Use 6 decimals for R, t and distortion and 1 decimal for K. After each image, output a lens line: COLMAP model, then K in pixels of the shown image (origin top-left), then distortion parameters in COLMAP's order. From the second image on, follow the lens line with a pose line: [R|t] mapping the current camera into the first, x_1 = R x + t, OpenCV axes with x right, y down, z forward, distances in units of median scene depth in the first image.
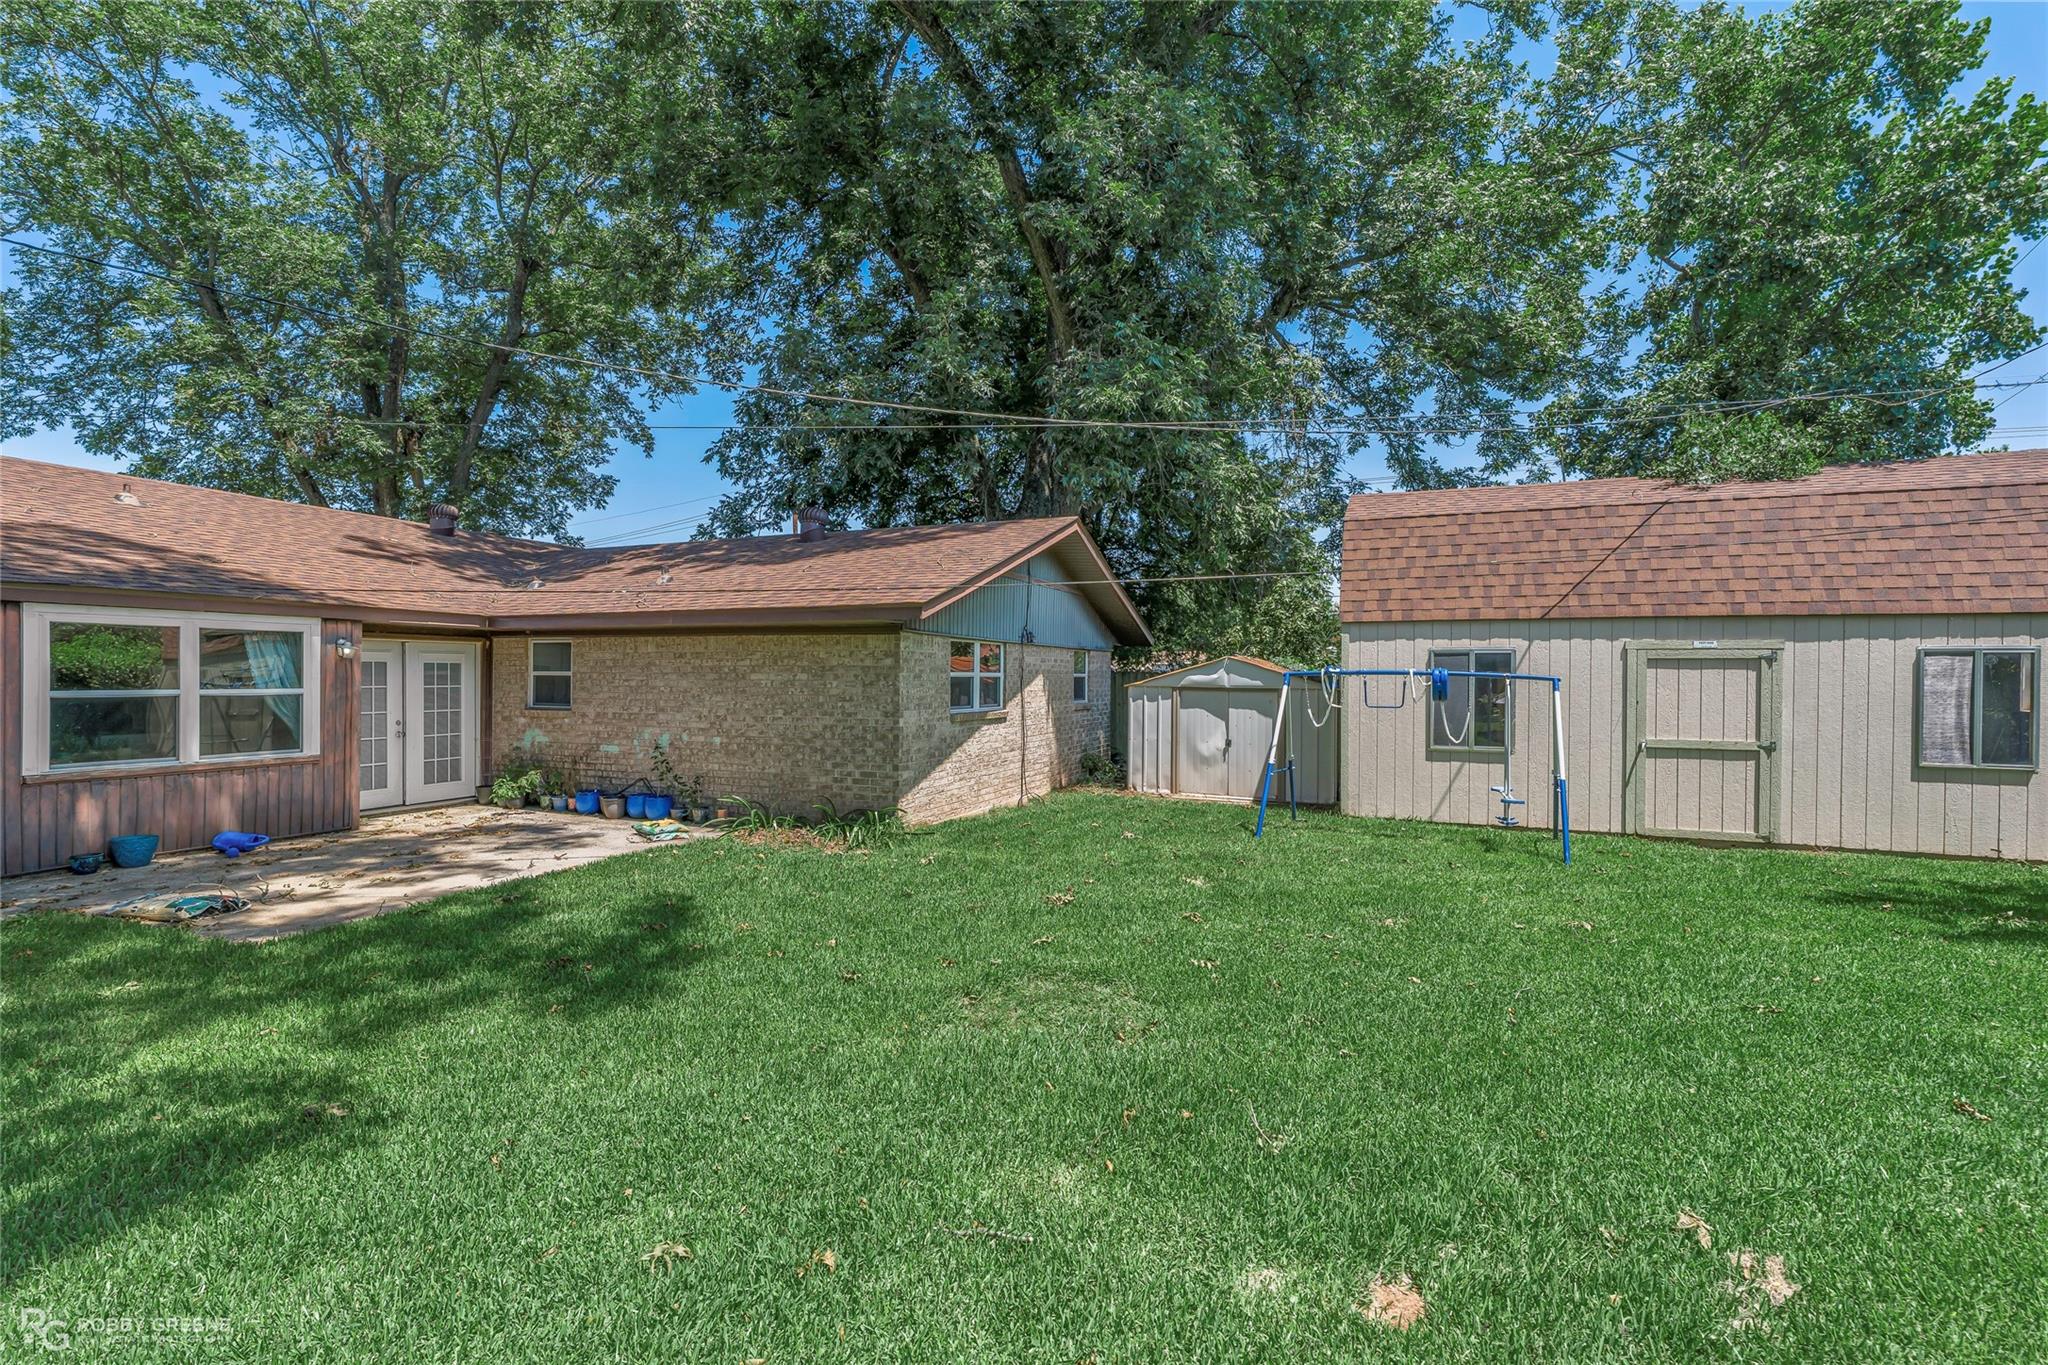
lens RADIAL K [[935.2, 0, 1022.5], [0, 935.2, 664.9], [0, 0, 1]] dist [-0.010950, 0.005952]
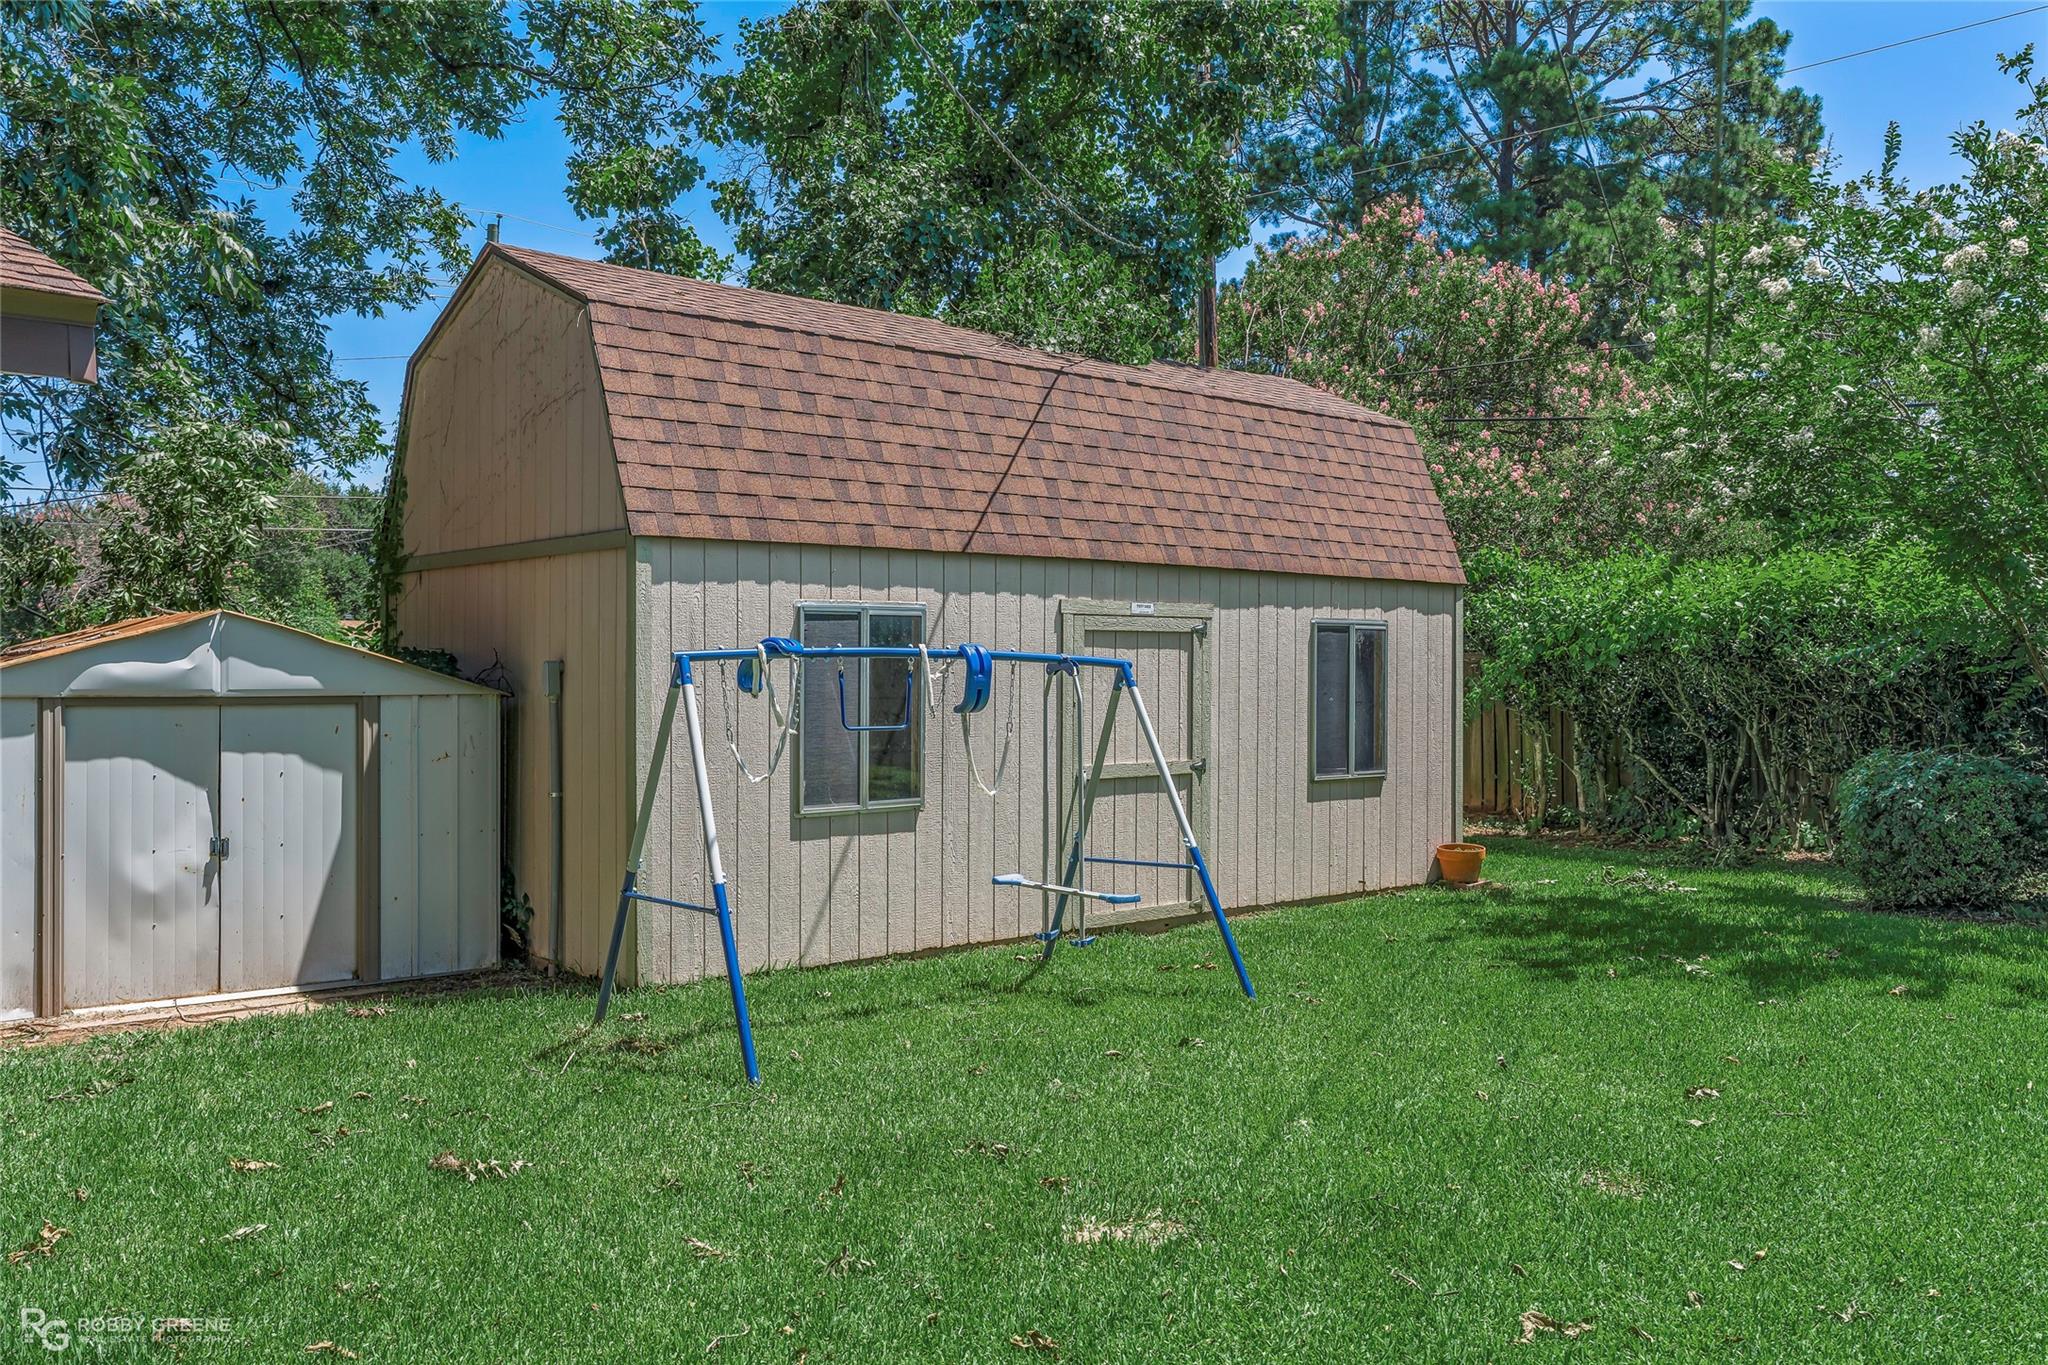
lens RADIAL K [[1675.1, 0, 1026.2], [0, 1675.1, 658.2], [0, 0, 1]] dist [-0.002873, -0.002035]
pose [[0.431643, 0.000636, 0.902044, -0.293014], [-0.003642, 0.999993, 0.001038, 0.009693], [-0.902037, -0.003733, 0.431642, 0.550138]]
